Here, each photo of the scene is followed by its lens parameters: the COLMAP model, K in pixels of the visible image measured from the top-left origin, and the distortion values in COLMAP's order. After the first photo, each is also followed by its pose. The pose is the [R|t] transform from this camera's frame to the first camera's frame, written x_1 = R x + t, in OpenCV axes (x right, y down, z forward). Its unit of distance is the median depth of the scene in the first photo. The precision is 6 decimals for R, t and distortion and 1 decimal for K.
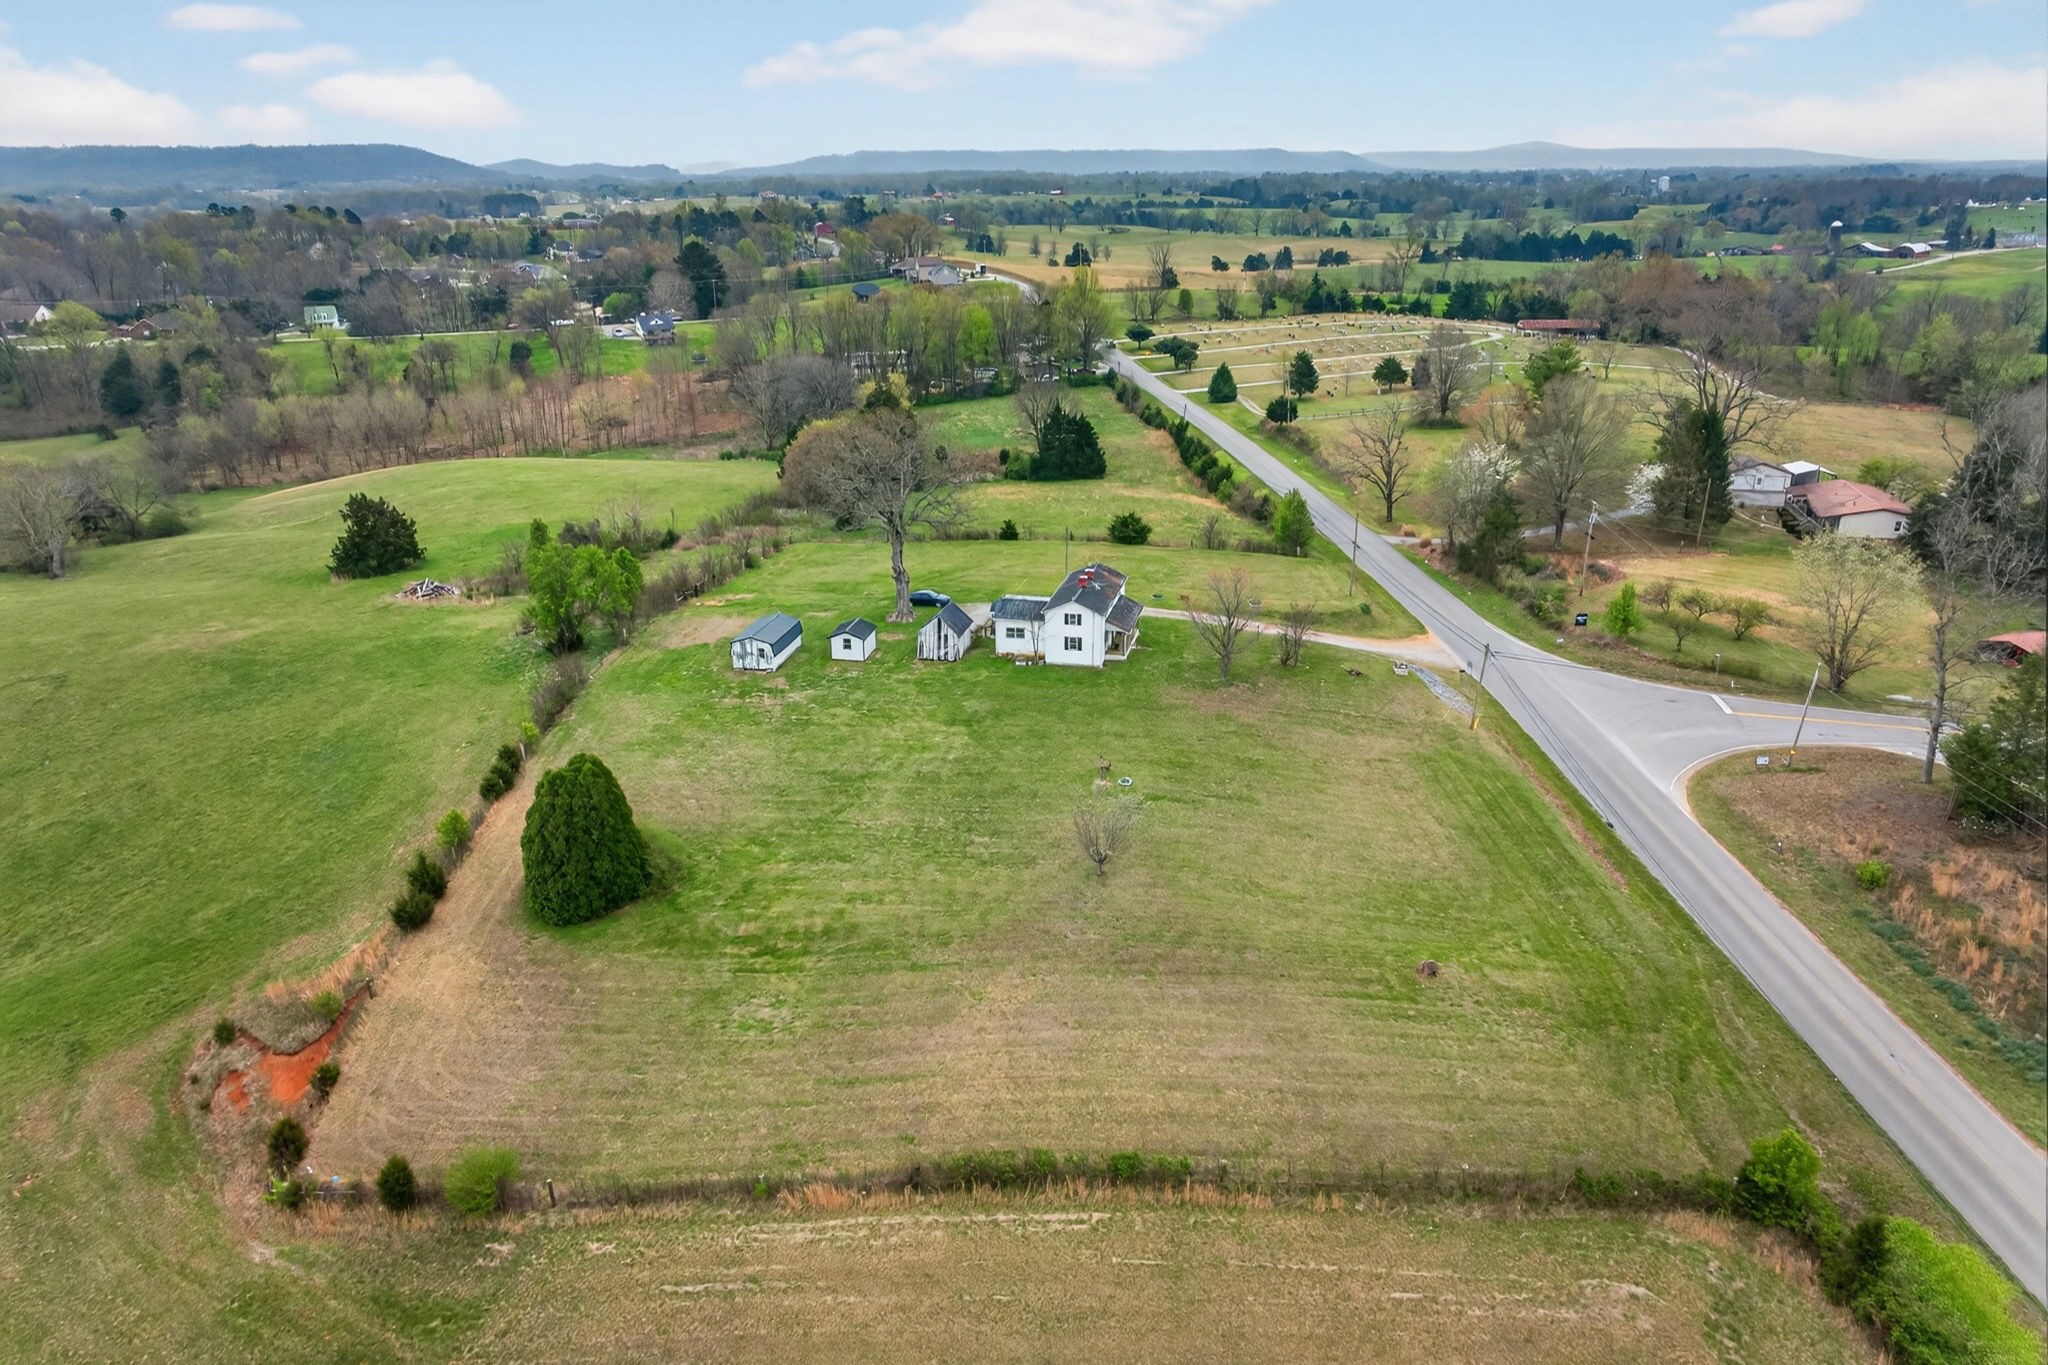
lens RADIAL K [[1318.7, 0, 1068.5], [0, 1318.7, 683.3], [0, 0, 1]] dist [-0.010486, 0.001708]
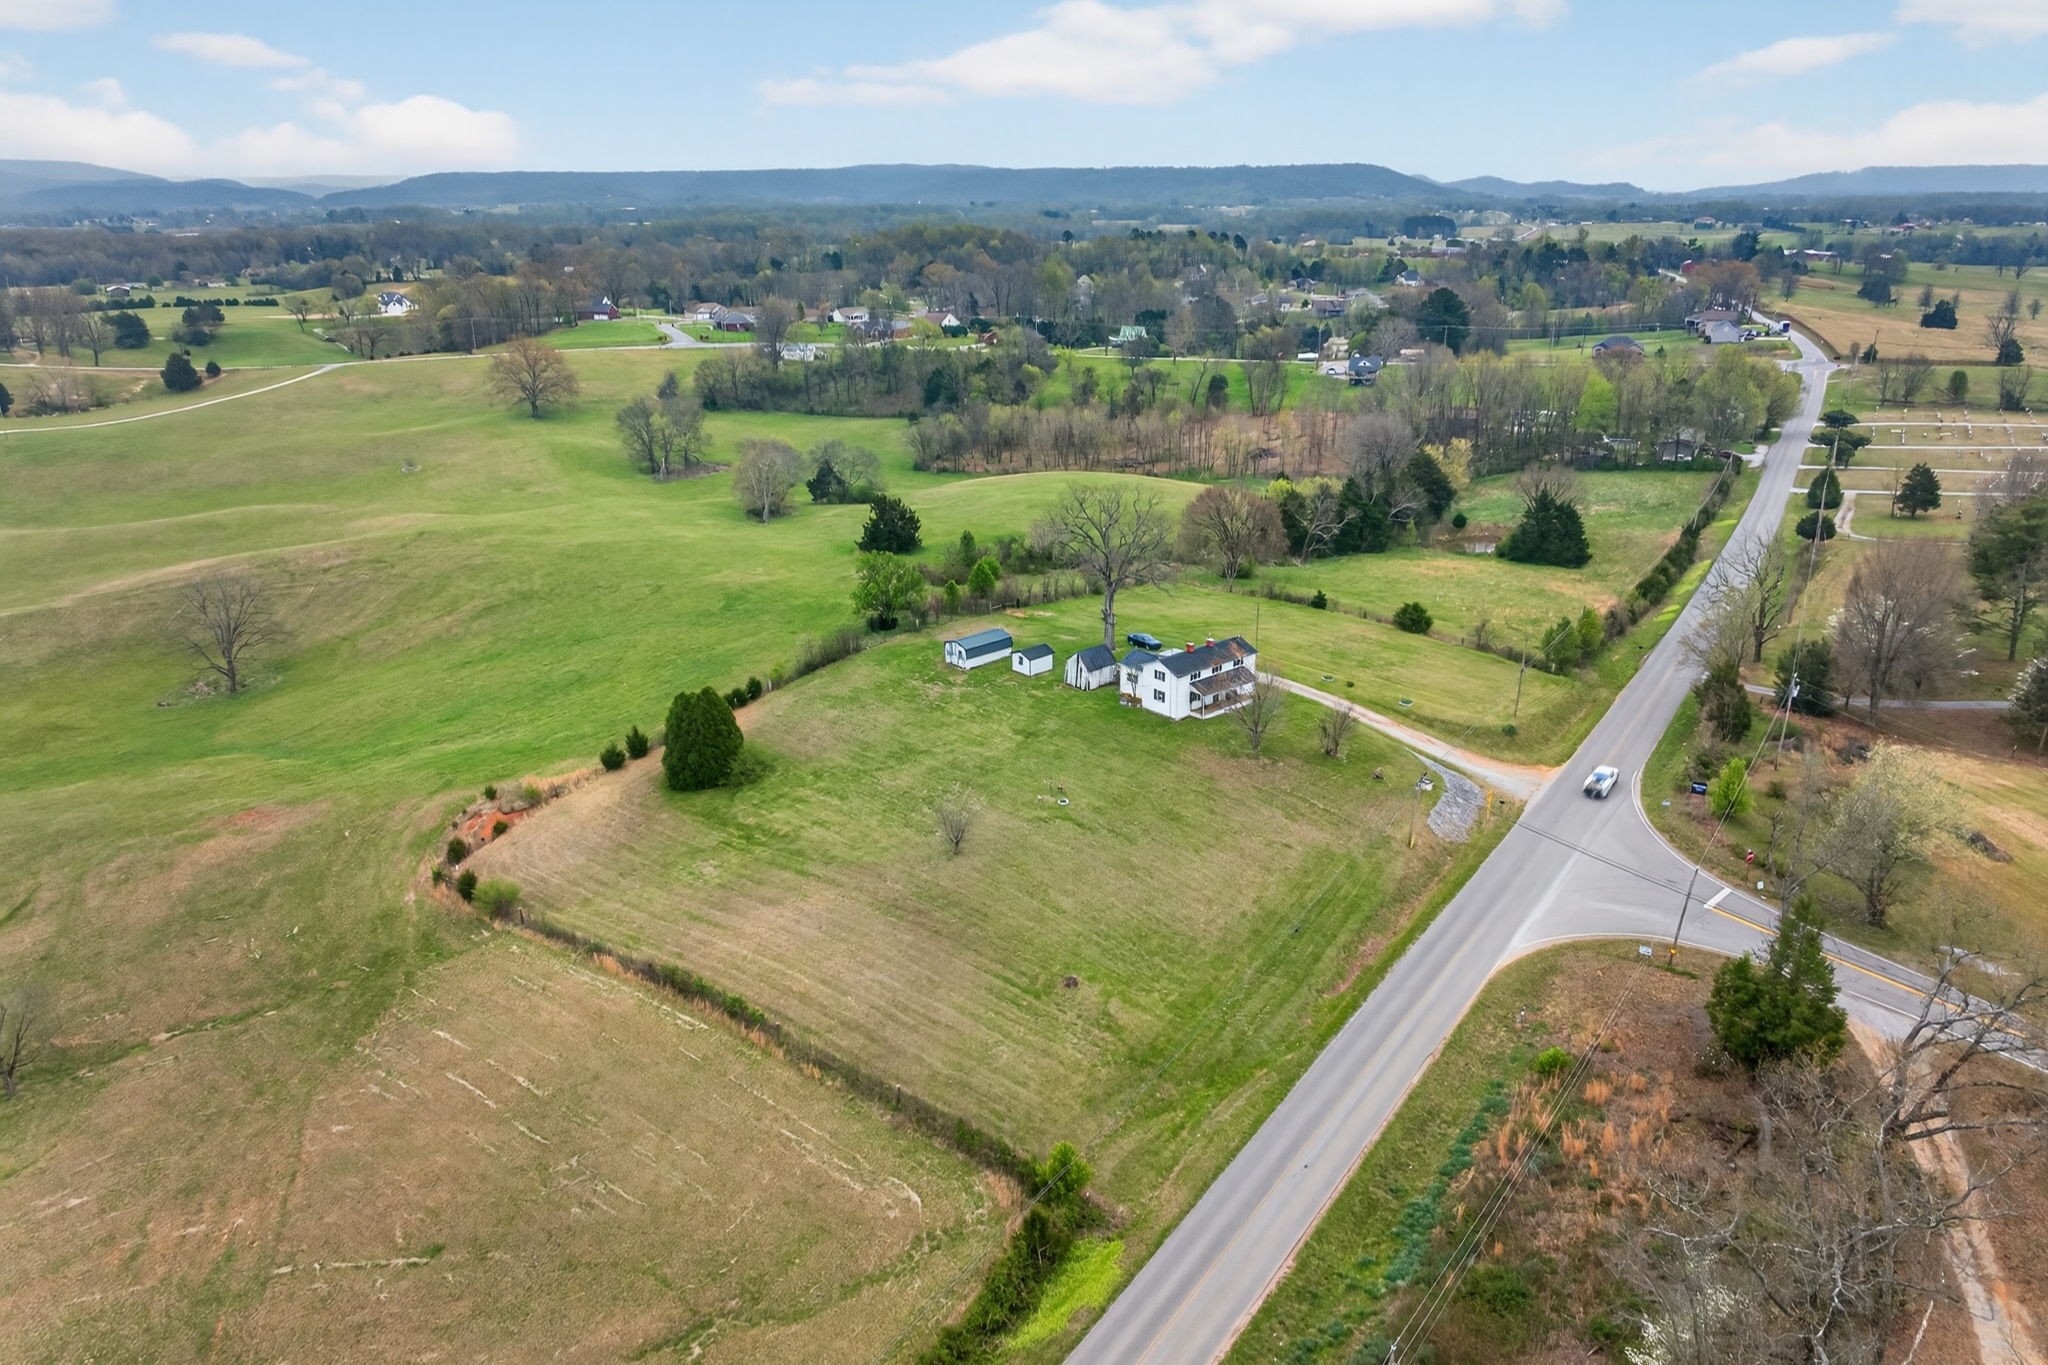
lens RADIAL K [[1318.7, 0, 1068.5], [0, 1318.7, 683.3], [0, 0, 1]] dist [-0.010486, 0.001708]
pose [[0.820612, 0.201619, -0.534739, 0.643572], [-0.212397, 0.976274, 0.042151, -0.083009], [0.530551, 0.078988, 0.843965, -0.063197]]
